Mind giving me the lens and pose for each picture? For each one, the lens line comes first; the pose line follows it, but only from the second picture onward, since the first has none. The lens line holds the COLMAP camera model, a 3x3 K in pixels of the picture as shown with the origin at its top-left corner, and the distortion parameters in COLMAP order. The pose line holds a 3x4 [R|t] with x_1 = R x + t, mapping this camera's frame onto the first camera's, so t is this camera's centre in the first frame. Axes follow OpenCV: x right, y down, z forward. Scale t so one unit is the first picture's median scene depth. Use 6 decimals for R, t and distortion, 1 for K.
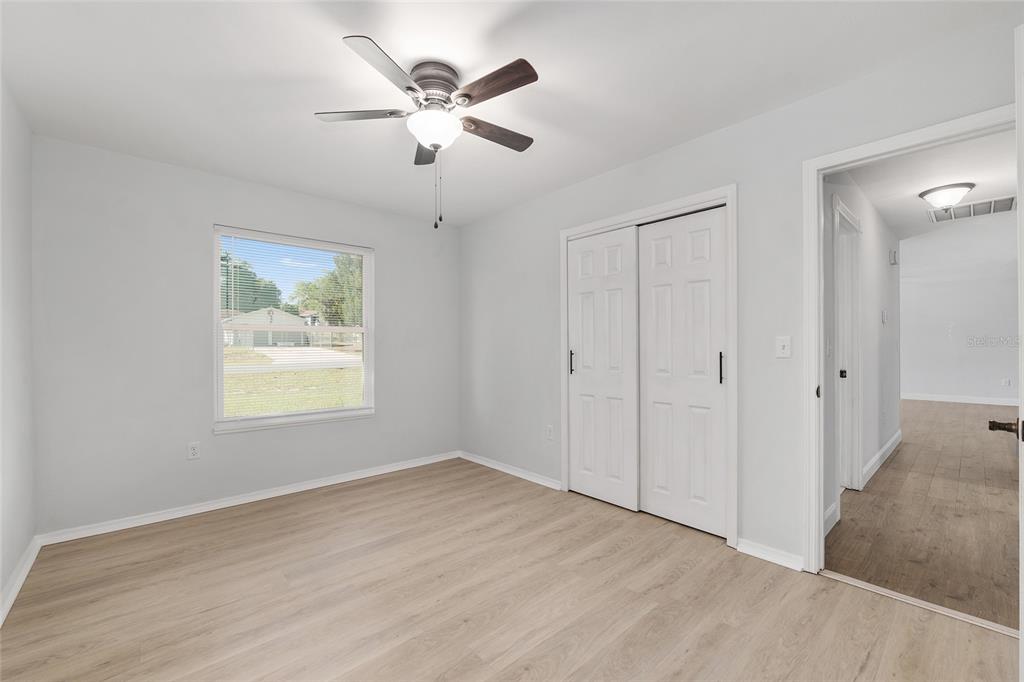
lens RADIAL K [[425.4, 0, 507.5], [0, 425.4, 346.2], [0, 0, 1]] dist [-0.007383, 0.000137]
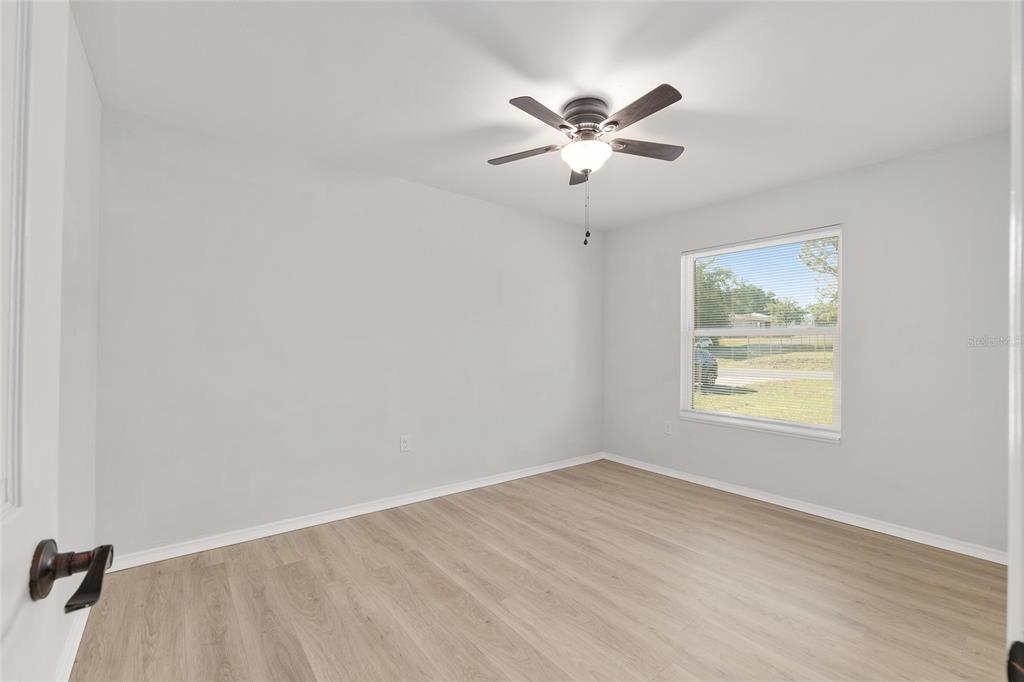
lens RADIAL K [[444.8, 0, 510.3], [0, 444.8, 340.9], [0, 0, 1]] dist [-0.002067, -0.000023]
pose [[-0.078995, -0.009714, -0.996828, 0.739501], [-0.007335, 0.999931, -0.009163, -0.009399], [0.996848, 0.006588, -0.079061, 0.662507]]
